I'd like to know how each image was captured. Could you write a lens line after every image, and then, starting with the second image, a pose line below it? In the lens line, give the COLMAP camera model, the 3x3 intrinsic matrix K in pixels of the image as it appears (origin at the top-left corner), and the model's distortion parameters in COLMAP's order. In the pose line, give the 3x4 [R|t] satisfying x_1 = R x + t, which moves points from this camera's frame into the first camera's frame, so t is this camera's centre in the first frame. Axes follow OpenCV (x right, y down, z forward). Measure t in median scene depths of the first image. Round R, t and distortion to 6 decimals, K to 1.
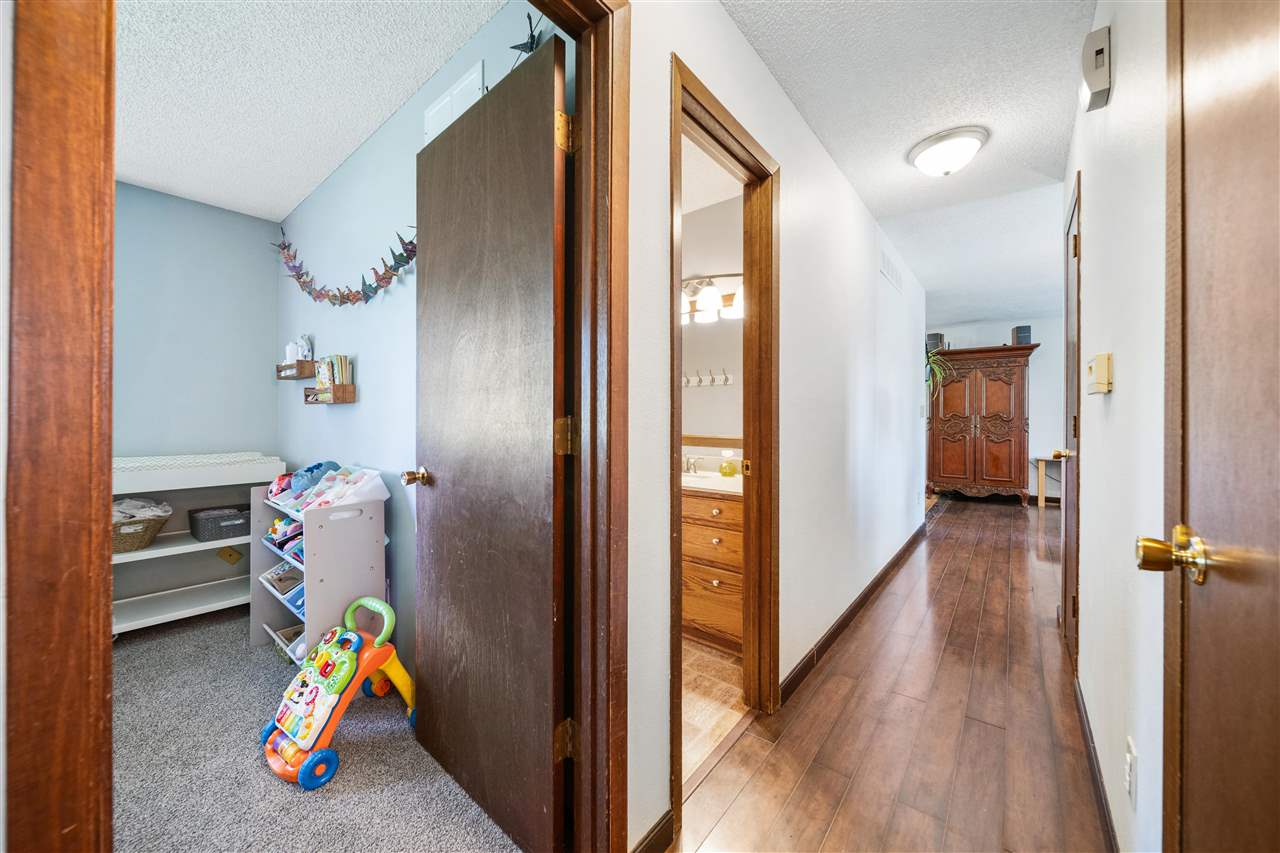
lens RADIAL K [[459.3, 0, 637.3], [0, 459.3, 420.9], [0, 0, 1]] dist [-0.000001, -0.000004]
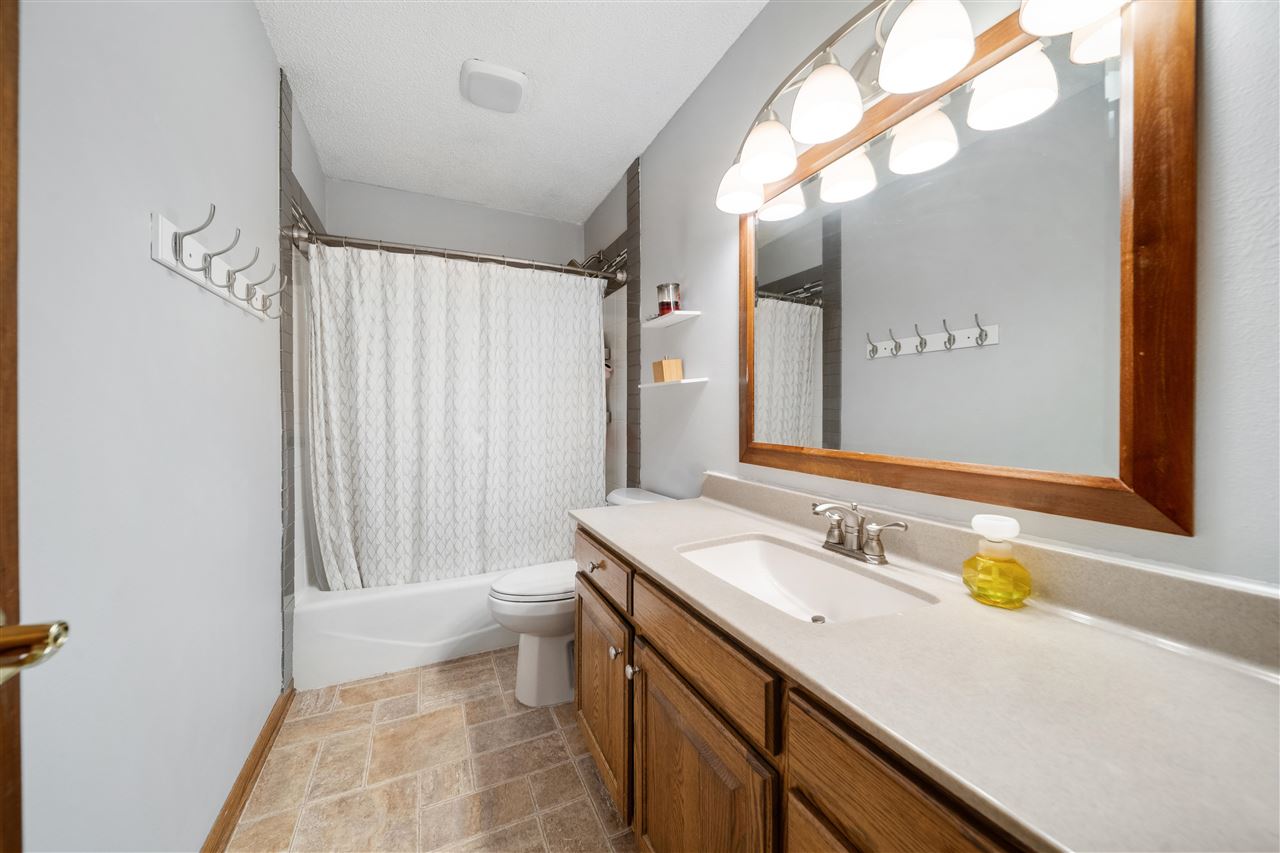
lens RADIAL K [[459.3, 0, 640.9], [0, 459.3, 420.1], [0, 0, 1]] dist [-0.000001, -0.000004]
pose [[0.904099, 0.003350, -0.427310, 0.106673], [0.000822, 0.999954, 0.009578, -0.004923], [0.427323, -0.009011, 0.904054, 0.576211]]
